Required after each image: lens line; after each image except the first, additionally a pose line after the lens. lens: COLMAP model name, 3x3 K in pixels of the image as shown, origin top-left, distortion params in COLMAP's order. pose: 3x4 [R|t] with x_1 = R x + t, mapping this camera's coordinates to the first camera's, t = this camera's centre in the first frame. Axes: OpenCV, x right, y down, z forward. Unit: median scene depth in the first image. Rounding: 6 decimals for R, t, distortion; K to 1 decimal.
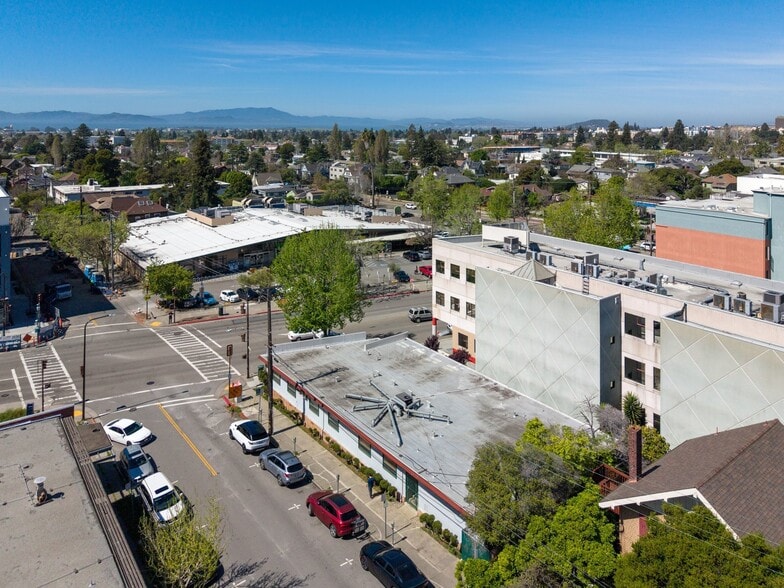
lens RADIAL K [[577.2, 0, 402.5], [0, 577.2, 127.0], [0, 0, 1]] dist [0.008545, 0.004687]
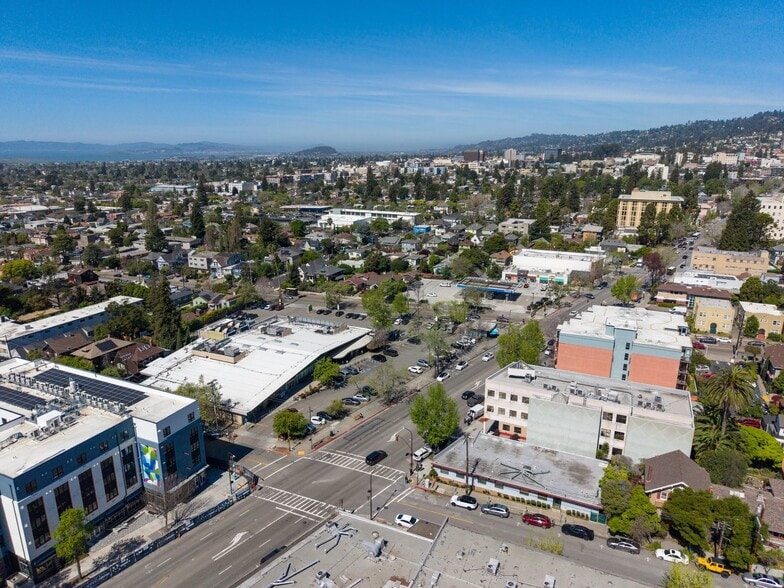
lens RADIAL K [[523.7, 0, 392.0], [0, 523.7, 294.0], [0, 0, 1]] dist [0.033407, -0.037651]
pose [[0.895913, -0.133066, 0.423831, -1.121511], [0.015971, 0.963114, 0.268619, -0.666641], [-0.443942, -0.233891, 0.864992, -0.341243]]
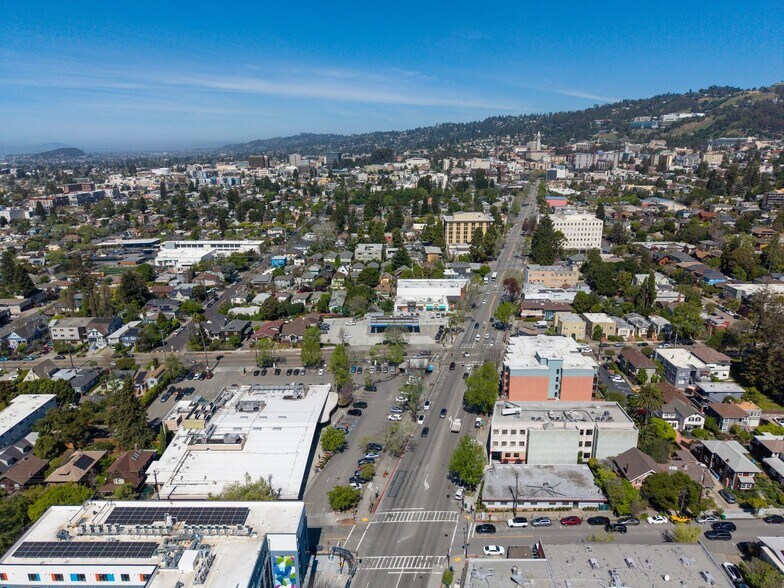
lens RADIAL K [[523.7, 0, 392.0], [0, 523.7, 294.0], [0, 0, 1]] dist [0.033407, -0.037651]
pose [[0.636076, -0.231469, 0.736091, -2.112903], [0.022844, 0.959177, 0.281881, -1.178828], [-0.771288, -0.162482, 0.615397, 0.067345]]
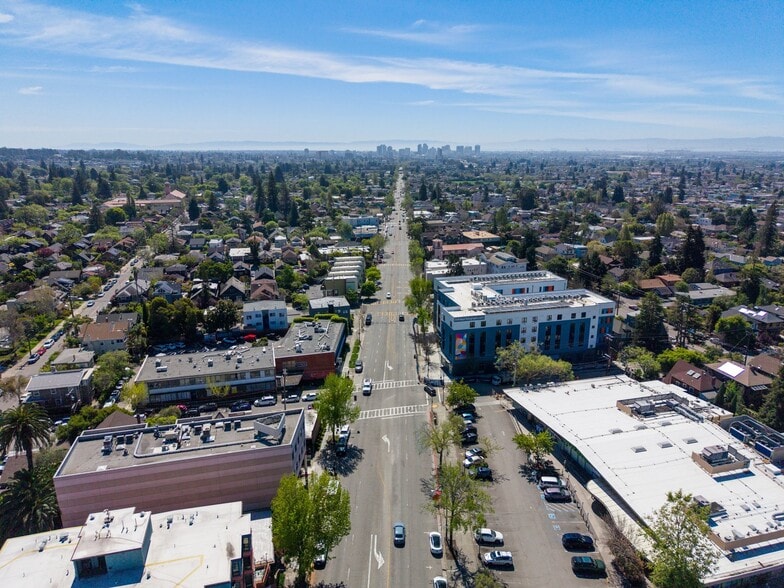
lens RADIAL K [[530.1, 0, 409.7], [0, 530.1, 293.1], [0, 0, 1]] dist [0.034840, 0.000277]
pose [[-0.394098, 0.232023, -0.889299, 1.543381], [-0.012870, 0.966121, 0.257769, -0.664616], [0.918978, 0.113032, -0.377760, 2.289077]]
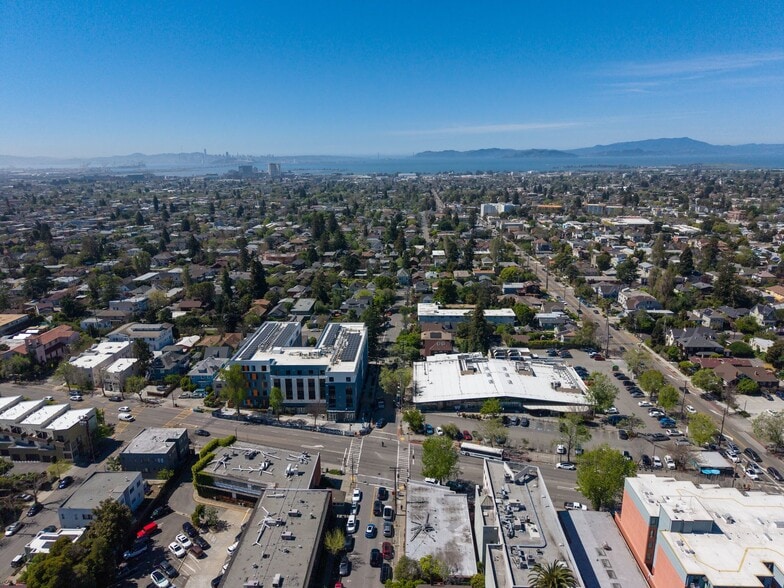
lens RADIAL K [[523.7, 0, 392.0], [0, 523.7, 294.0], [0, 0, 1]] dist [0.033407, -0.037651]
pose [[0.752824, 0.147268, -0.641536, 1.174112], [0.017499, 0.969827, 0.243164, -1.070878], [0.657989, -0.194286, 0.727532, -0.626509]]
